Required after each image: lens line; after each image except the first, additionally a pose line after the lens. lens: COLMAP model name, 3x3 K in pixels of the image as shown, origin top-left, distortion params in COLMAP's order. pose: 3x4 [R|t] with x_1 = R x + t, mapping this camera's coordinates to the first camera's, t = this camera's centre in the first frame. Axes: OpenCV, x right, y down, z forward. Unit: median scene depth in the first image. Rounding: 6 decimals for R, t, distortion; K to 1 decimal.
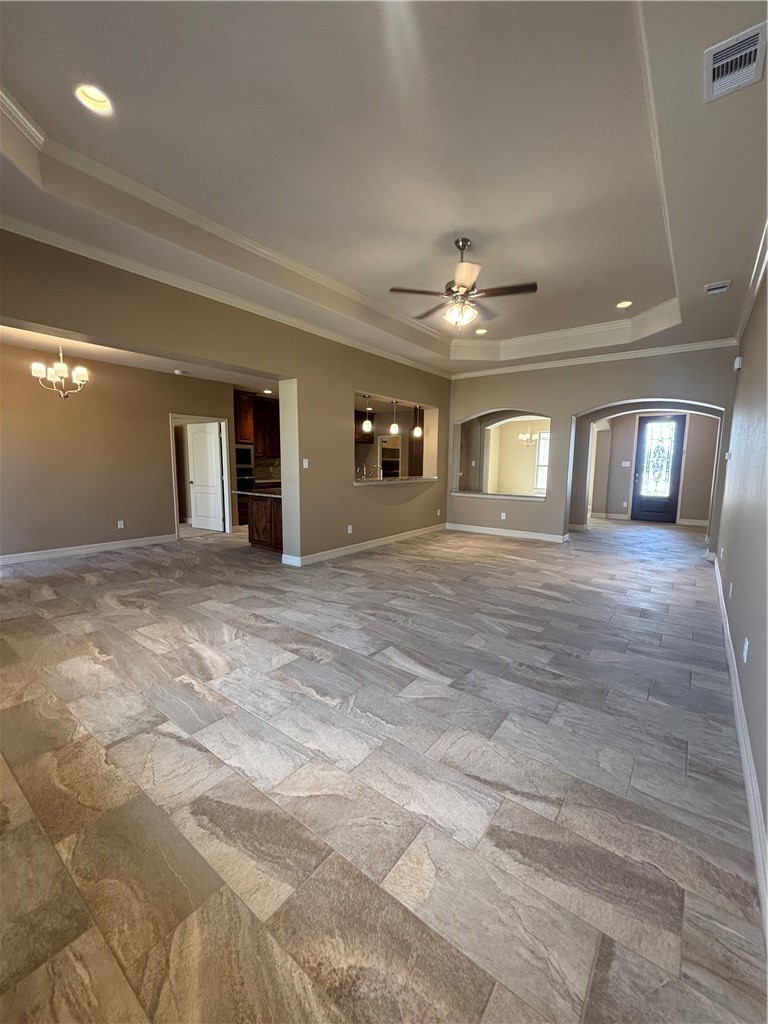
lens RADIAL K [[412.8, 0, 384.0], [0, 412.8, 512.0], [0, 0, 1]] dist [-0.001066, 0.000208]
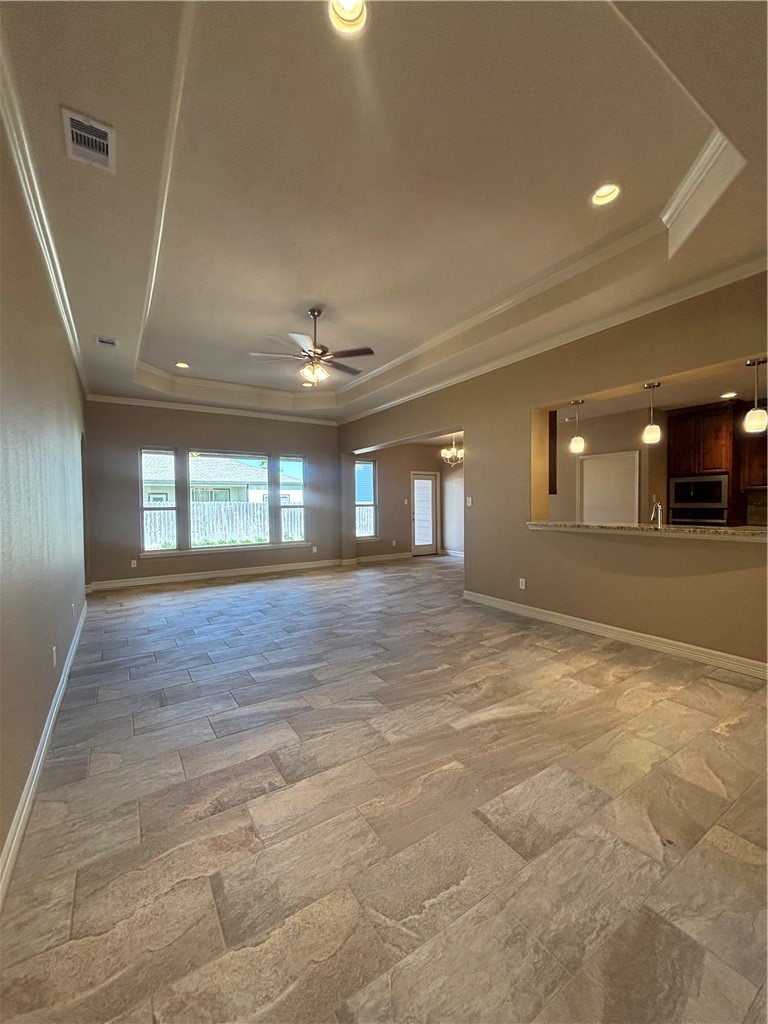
lens RADIAL K [[412.8, 0, 384.0], [0, 412.8, 512.0], [0, 0, 1]] dist [-0.001066, 0.000208]
pose [[-0.338105, 0.011522, -0.941038, 0.870421], [-0.107352, 0.992926, 0.050728, -0.122561], [0.934965, 0.118174, -0.334477, 1.159374]]
